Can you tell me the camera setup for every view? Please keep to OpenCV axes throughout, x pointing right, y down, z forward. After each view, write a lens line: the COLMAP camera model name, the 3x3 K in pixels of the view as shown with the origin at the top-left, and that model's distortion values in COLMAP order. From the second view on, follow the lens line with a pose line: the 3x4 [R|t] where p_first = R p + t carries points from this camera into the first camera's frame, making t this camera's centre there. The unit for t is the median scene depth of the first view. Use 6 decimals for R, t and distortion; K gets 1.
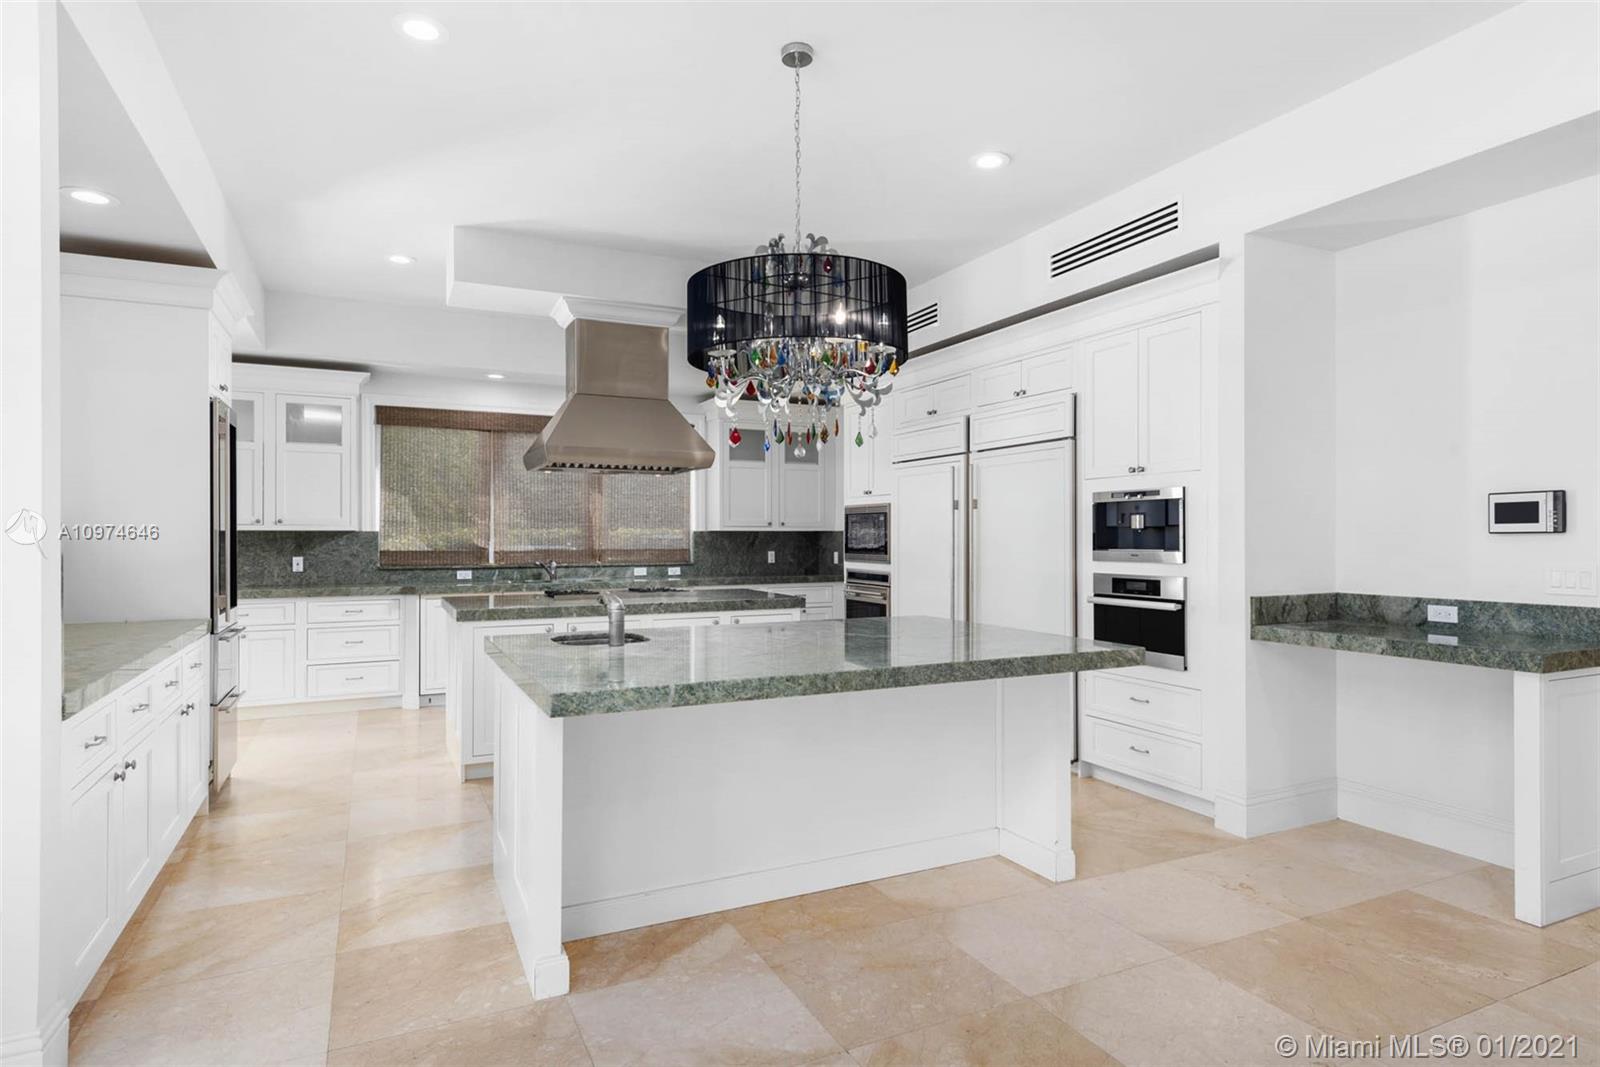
lens RADIAL K [[911.2, 0, 802.4], [0, 911.2, 531.1], [0, 0, 1]] dist [0.013395, -0.000793]
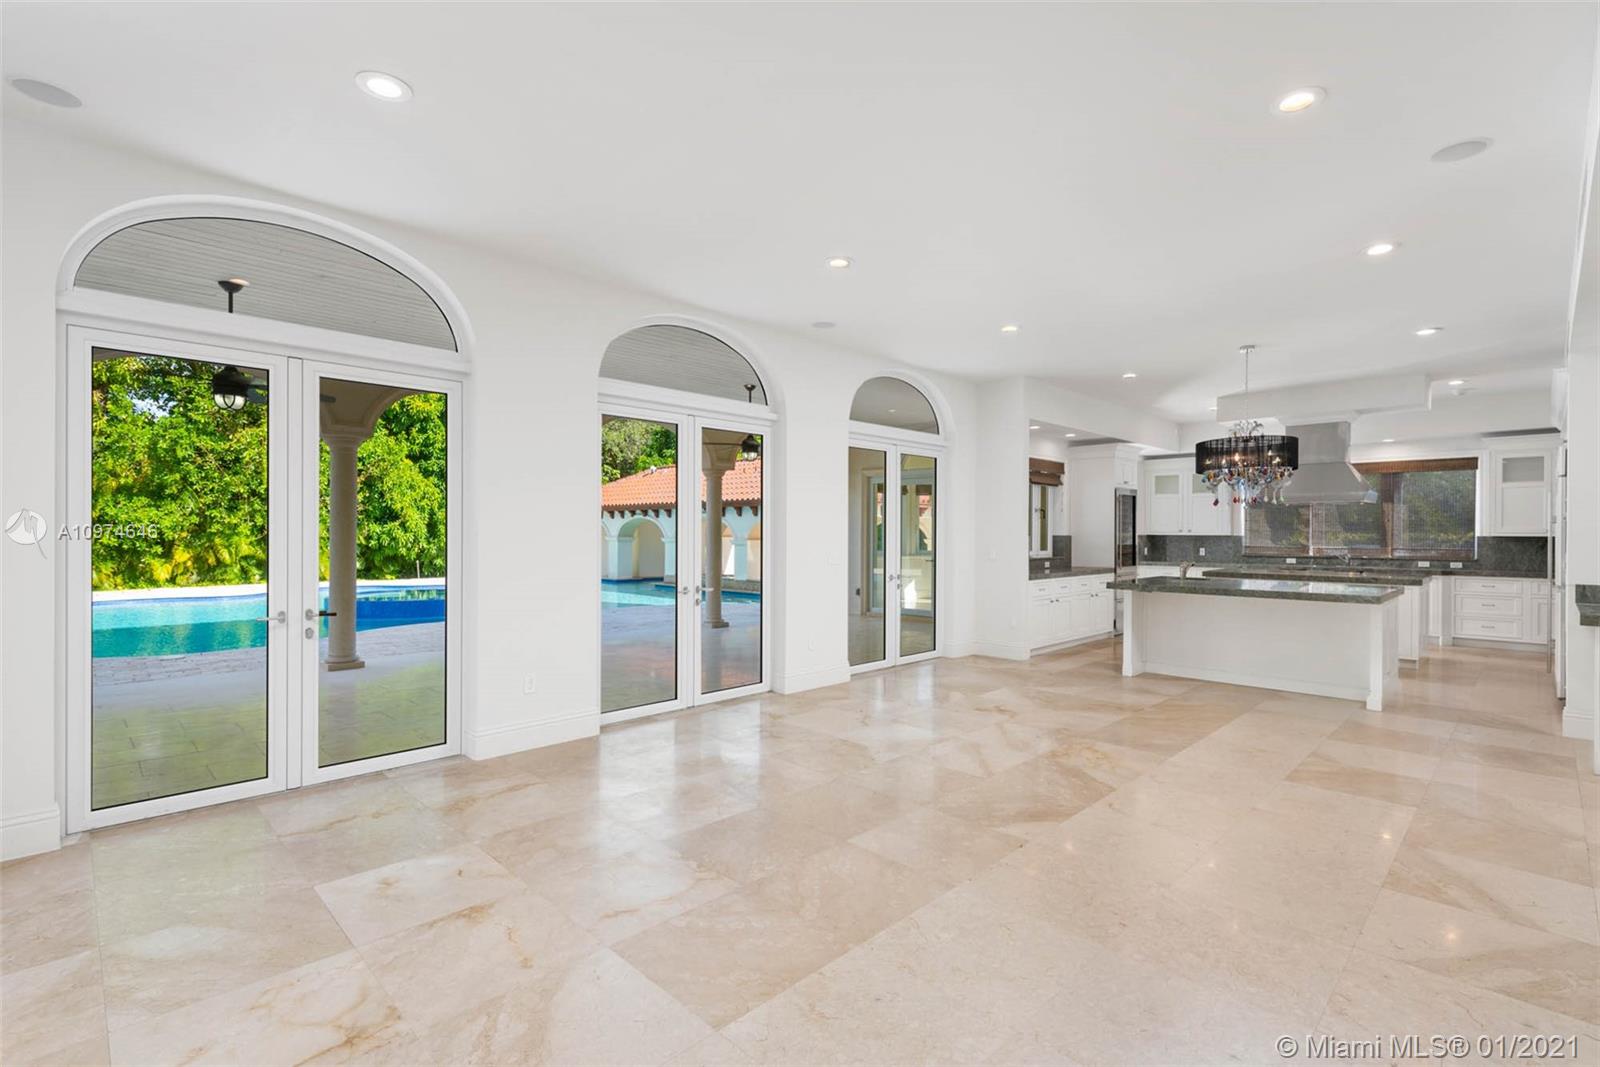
lens RADIAL K [[733.7, 0, 802.8], [0, 733.7, 537.6], [0, 0, 1]] dist [0.002440, -0.000413]
pose [[0.306555, 0.007760, -0.951821, 1.458480], [0.001404, 0.999962, 0.008604, -0.021089], [0.951852, -0.003974, 0.306532, -0.691080]]
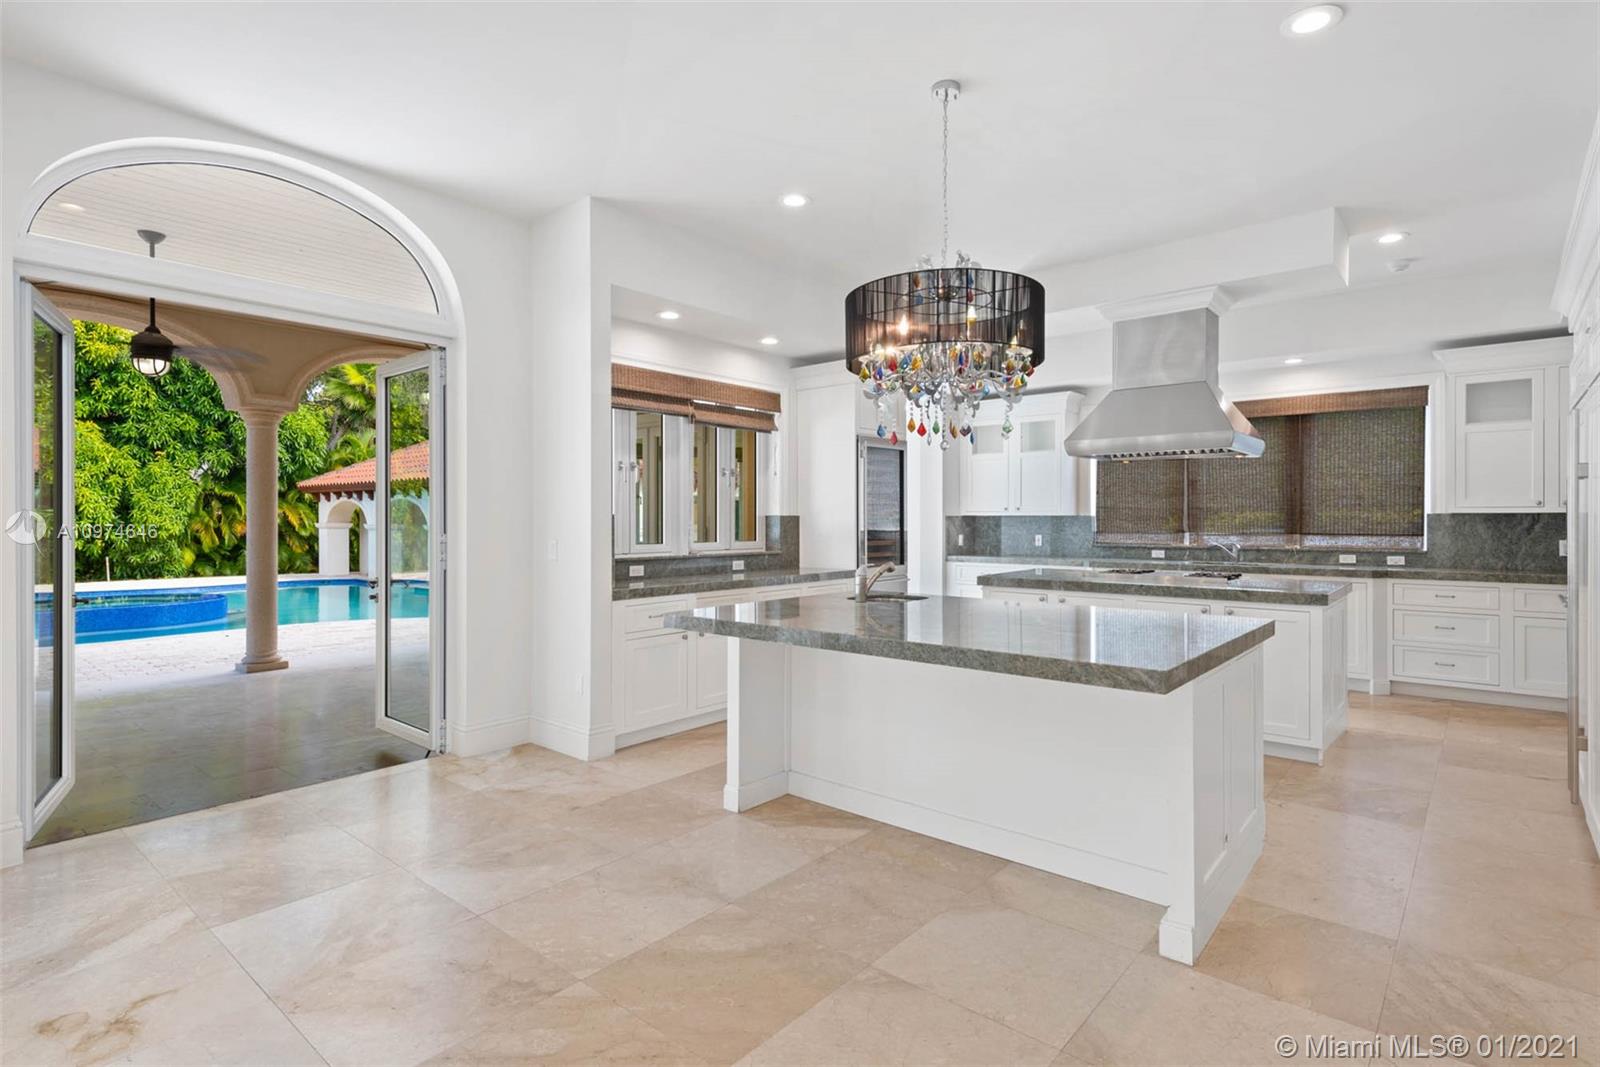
lens RADIAL K [[804.0, 0, 799.7], [0, 804.0, 525.0], [0, 0, 1]] dist [0.003331, 0.000385]
pose [[0.382032, 0.006744, -0.924124, 0.813552], [0.005889, 0.999935, 0.009732, -0.000304], [0.924130, -0.009160, 0.381968, 0.446093]]
